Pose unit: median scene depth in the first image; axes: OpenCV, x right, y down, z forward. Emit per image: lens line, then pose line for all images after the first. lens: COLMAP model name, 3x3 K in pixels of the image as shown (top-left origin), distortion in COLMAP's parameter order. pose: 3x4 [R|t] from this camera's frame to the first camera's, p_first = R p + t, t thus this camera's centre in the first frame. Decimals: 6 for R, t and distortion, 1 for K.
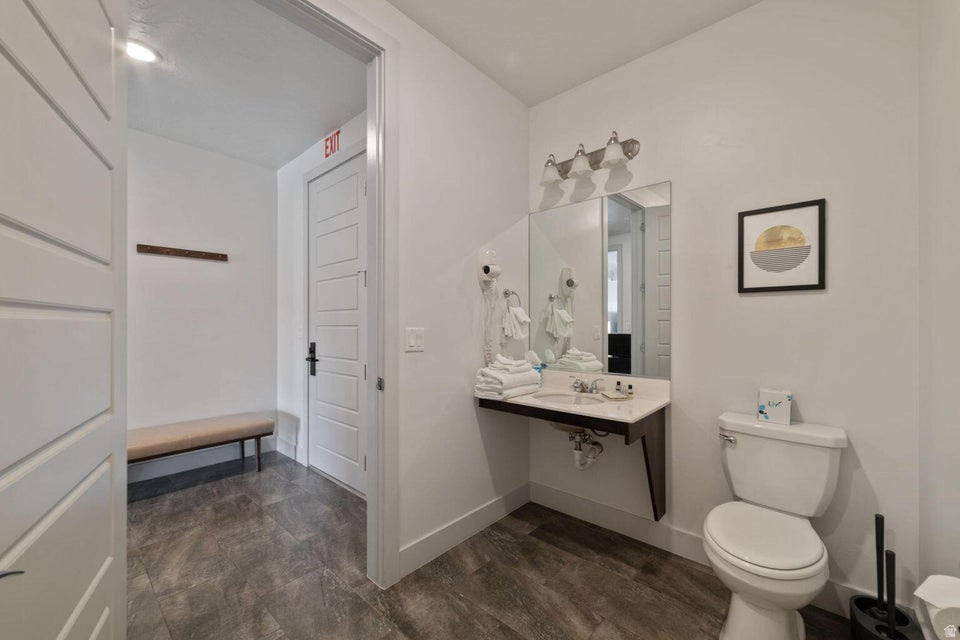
lens RADIAL K [[376.0, 0, 479.0], [0, 376.0, 324.3], [0, 0, 1]] dist [-0.002367, -0.000161]
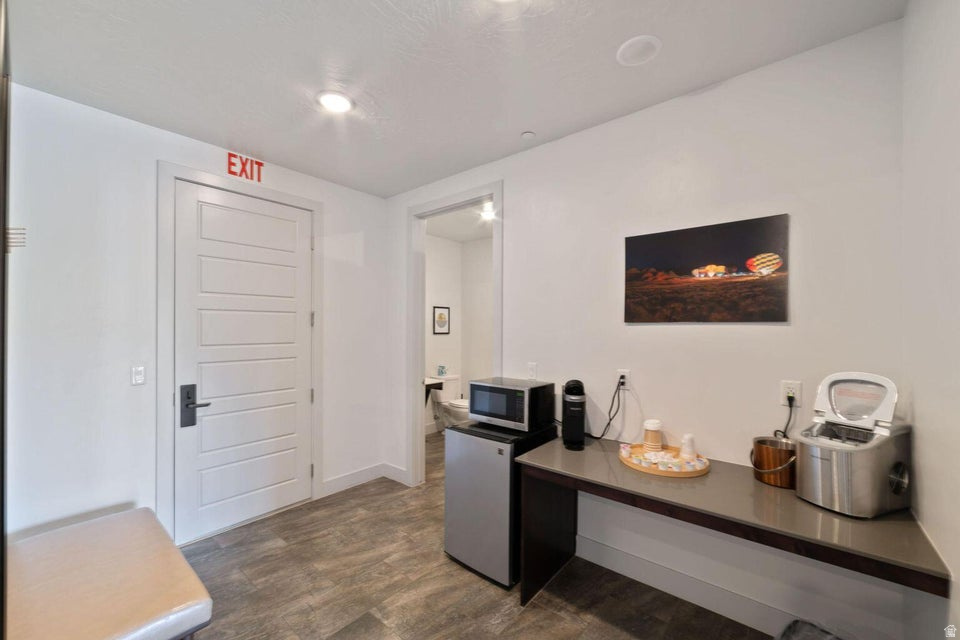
lens RADIAL K [[376.0, 0, 480.4], [0, 376.0, 324.9], [0, 0, 1]] dist [-0.002367, -0.000161]
pose [[-0.021401, 0.011636, 0.999703, -2.084665], [-0.000109, 0.999932, -0.011641, -0.114876], [-0.999771, -0.000359, -0.021398, 0.667674]]
